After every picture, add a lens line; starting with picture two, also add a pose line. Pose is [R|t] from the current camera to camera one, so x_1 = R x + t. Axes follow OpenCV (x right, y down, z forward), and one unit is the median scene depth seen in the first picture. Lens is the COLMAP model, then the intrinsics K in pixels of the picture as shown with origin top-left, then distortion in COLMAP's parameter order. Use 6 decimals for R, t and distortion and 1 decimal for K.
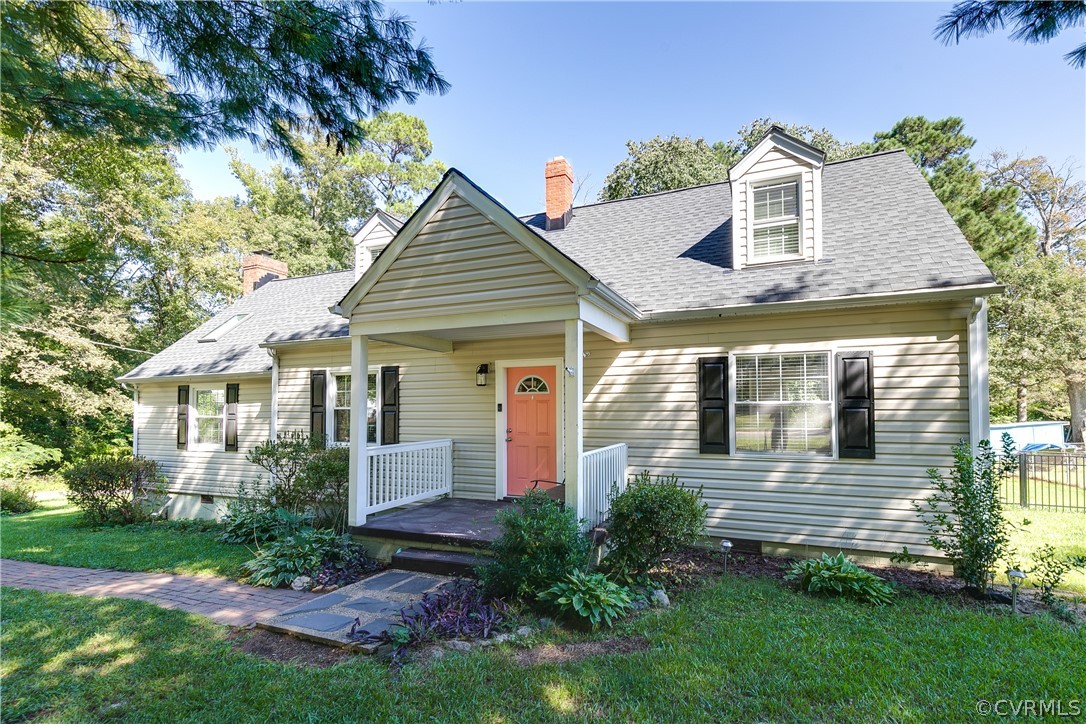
lens RADIAL K [[487.5, 0, 549.0], [0, 487.5, 362.8], [0, 0, 1]] dist [0.002781, -0.001497]
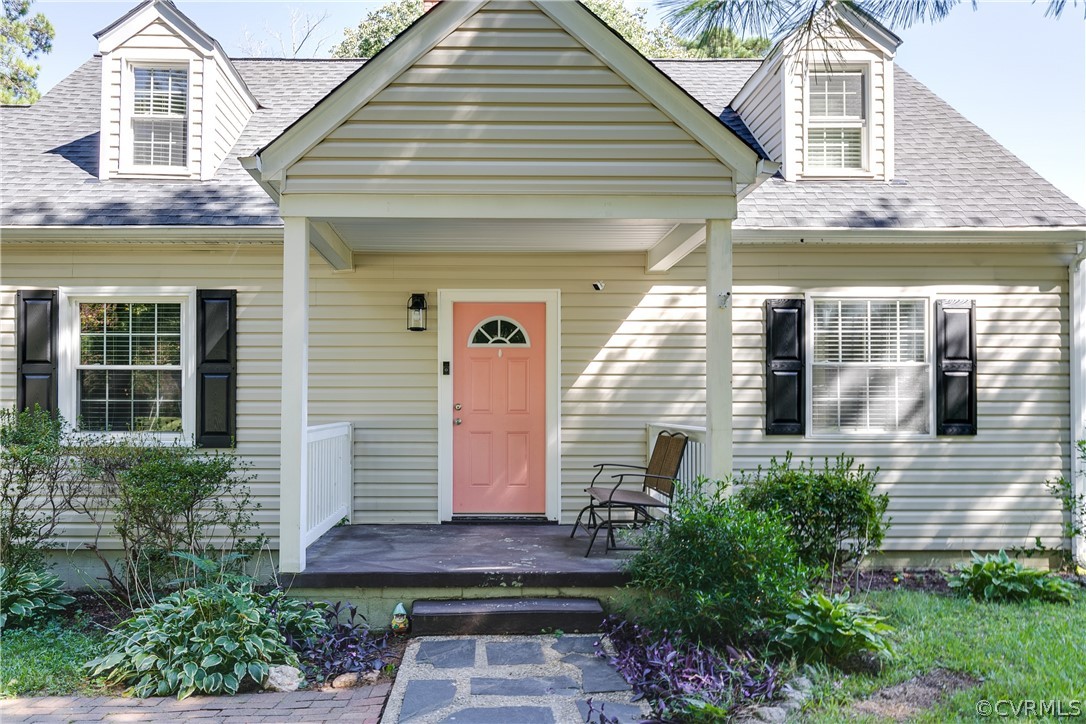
lens RADIAL K [[762.4, 0, 543.0], [0, 762.4, 343.7], [0, 0, 1]] dist [-0.000975, 0.001328]
pose [[0.920730, 0.033756, 0.388738, -0.382165], [-0.041333, 0.999083, 0.011142, 0.050682], [-0.388005, -0.026327, 0.921281, 0.105398]]
